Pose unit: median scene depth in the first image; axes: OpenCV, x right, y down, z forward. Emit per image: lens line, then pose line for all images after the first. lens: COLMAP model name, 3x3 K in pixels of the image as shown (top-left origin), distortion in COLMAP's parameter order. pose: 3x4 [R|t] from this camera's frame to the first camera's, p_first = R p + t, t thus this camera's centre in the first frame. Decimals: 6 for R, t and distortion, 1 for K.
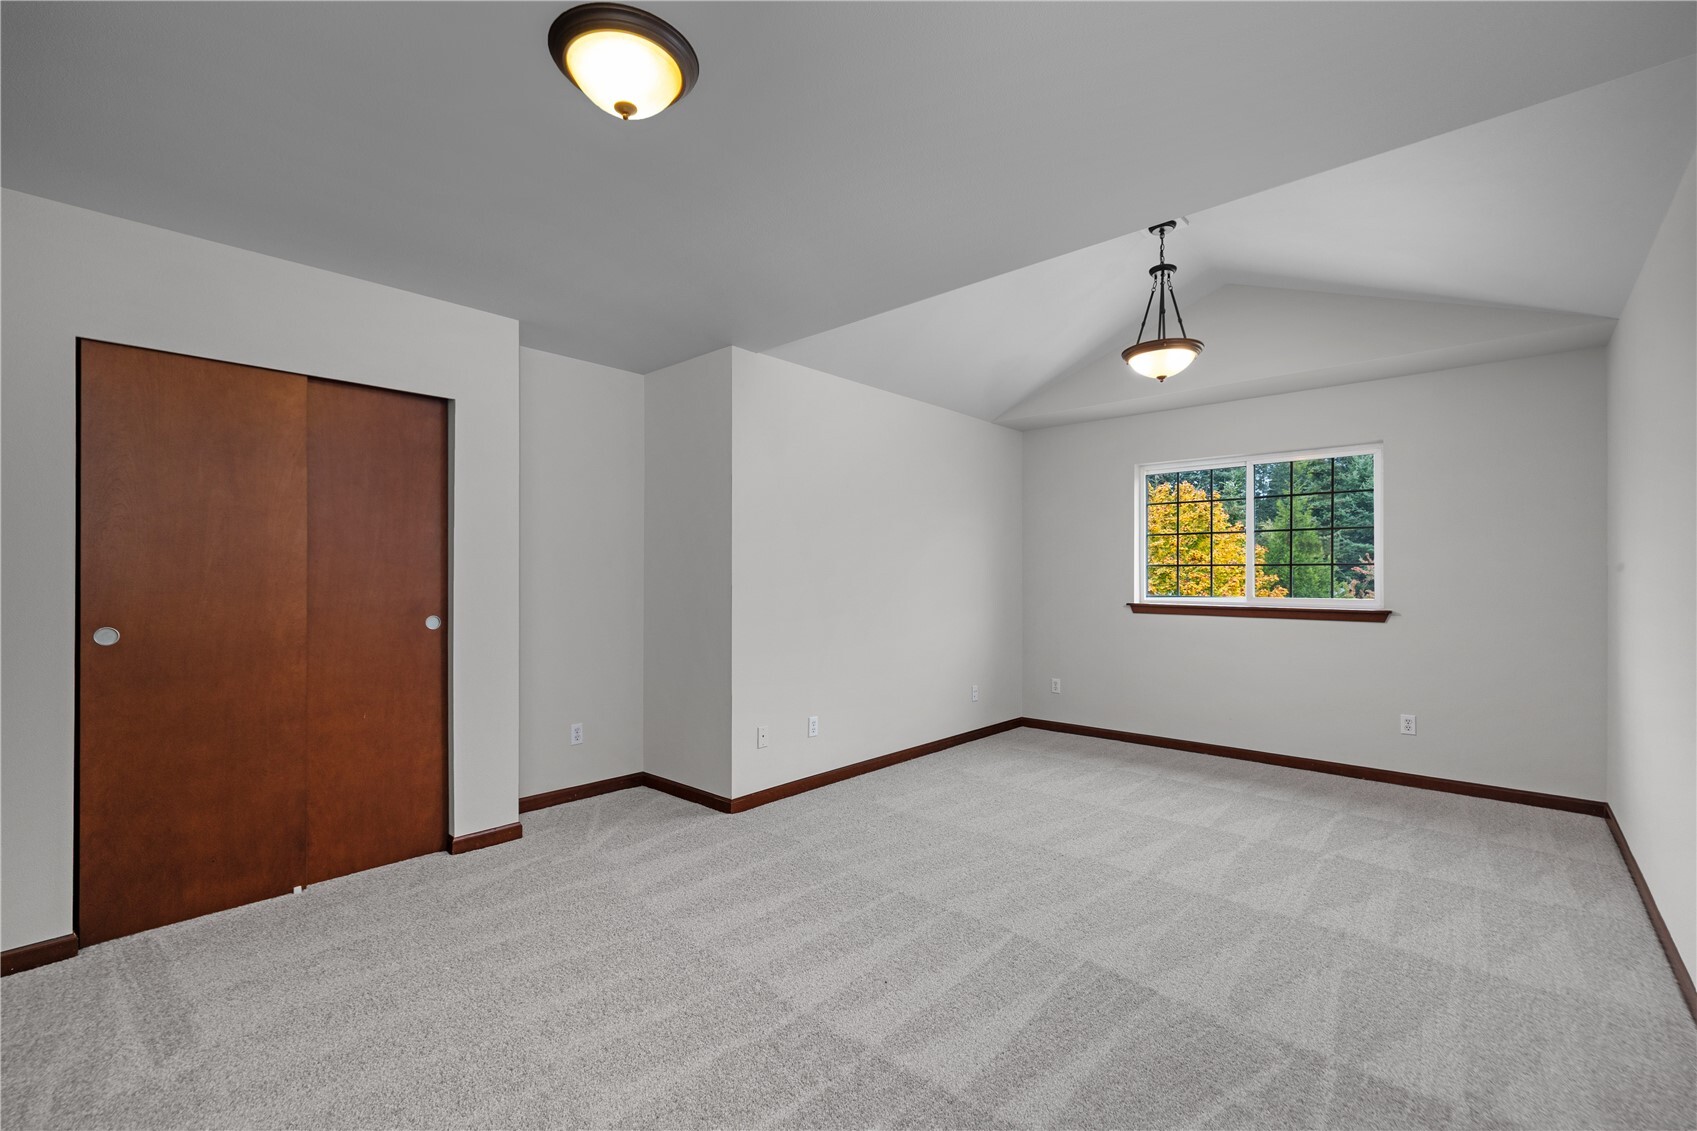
lens RADIAL K [[742.5, 0, 839.3], [0, 742.5, 573.2], [0, 0, 1]] dist [-0.002402, 0.000080]
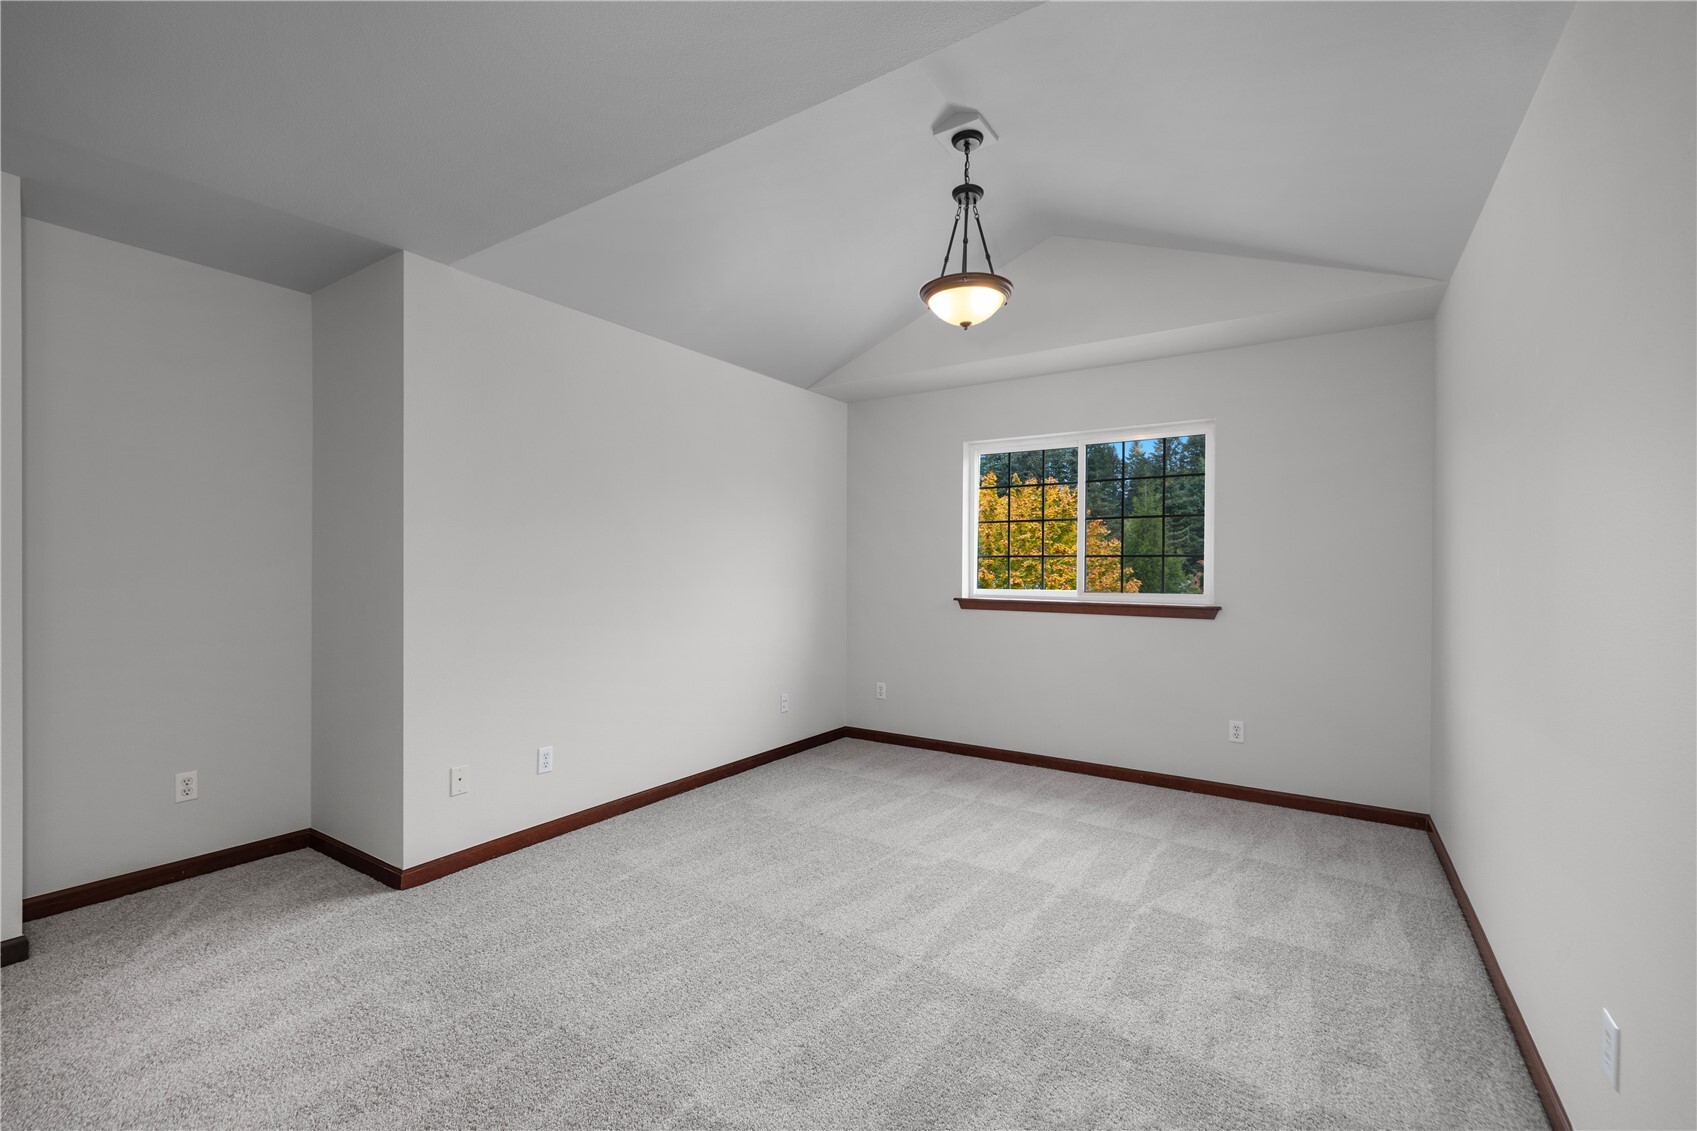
lens RADIAL K [[742.5, 0, 849.8], [0, 742.5, 569.6], [0, 0, 1]] dist [-0.002402, 0.000080]
pose [[0.986293, 0.002657, 0.164985, 0.172225], [-0.003751, 0.999973, 0.006321, 0.001489], [-0.164963, -0.006853, 0.986276, 0.210418]]
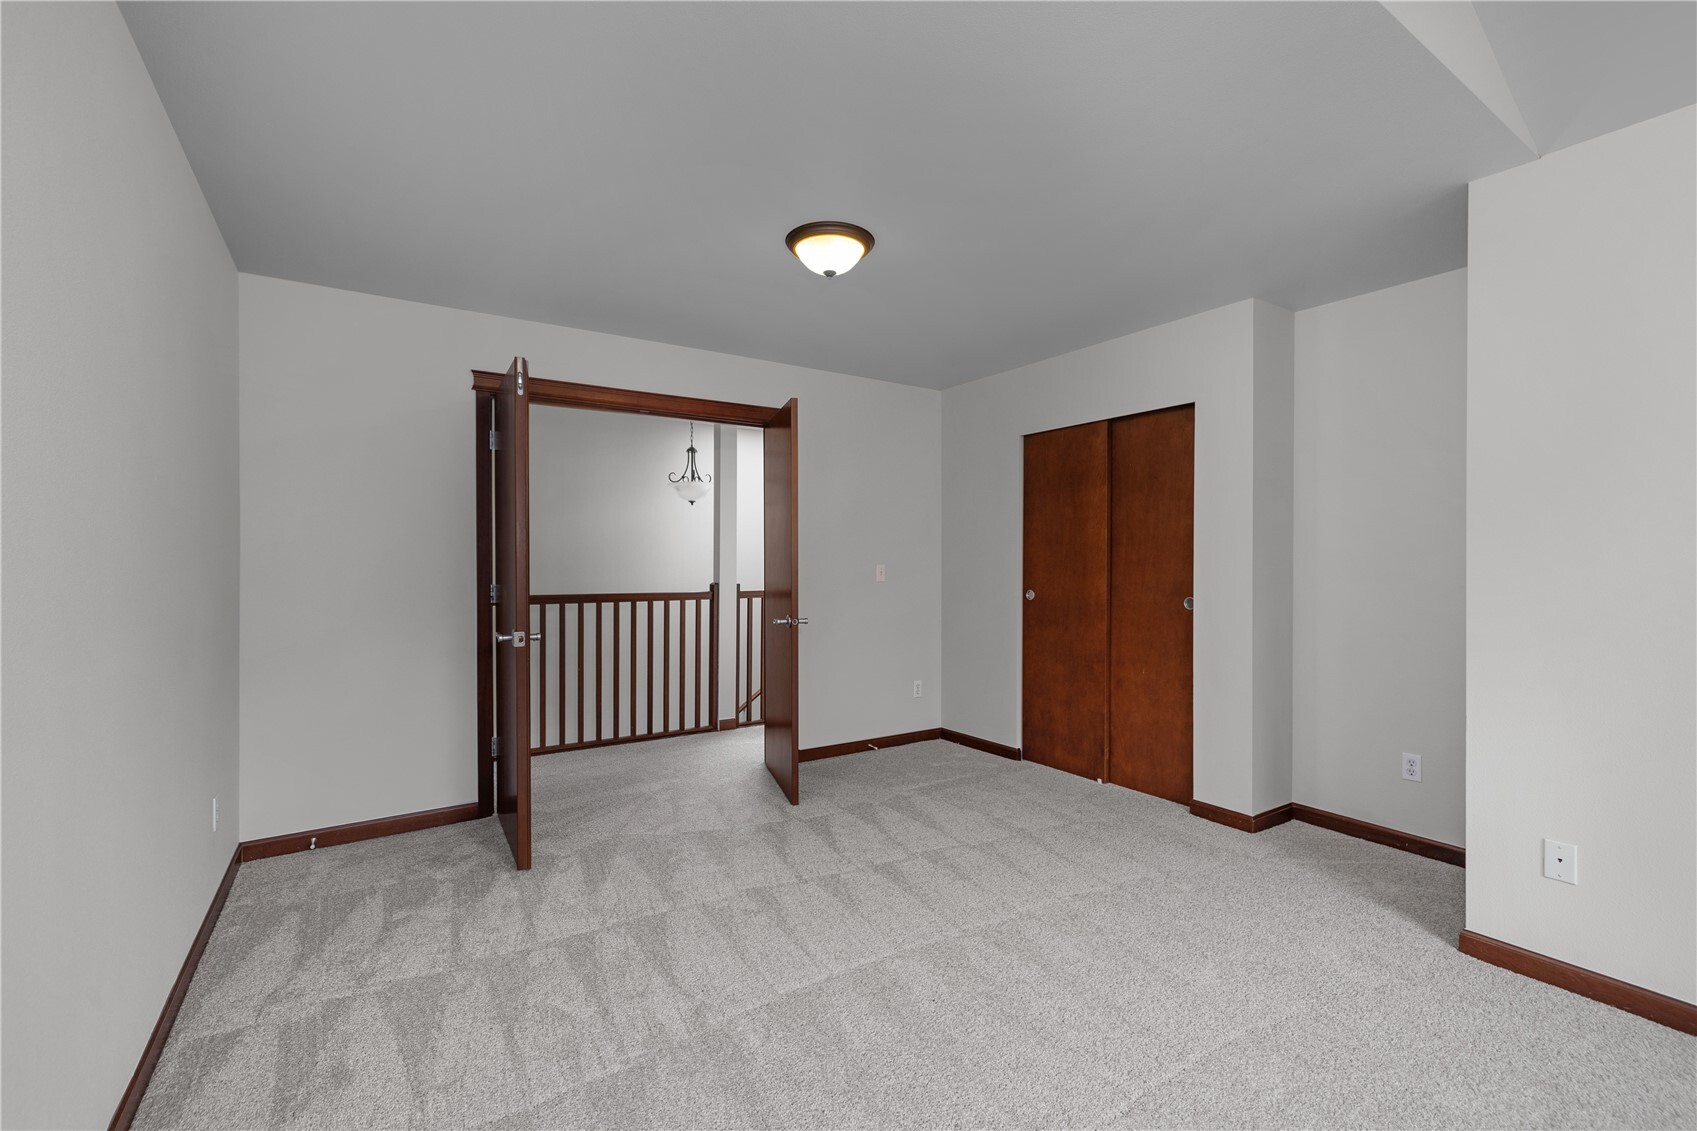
lens RADIAL K [[742.5, 0, 842.4], [0, 742.5, 566.0], [0, 0, 1]] dist [-0.002402, 0.000080]
pose [[-0.270118, 0.014151, -0.962723, 0.598786], [0.009580, 0.999882, 0.012009, -0.008836], [0.962779, -0.005980, -0.270222, 0.697029]]
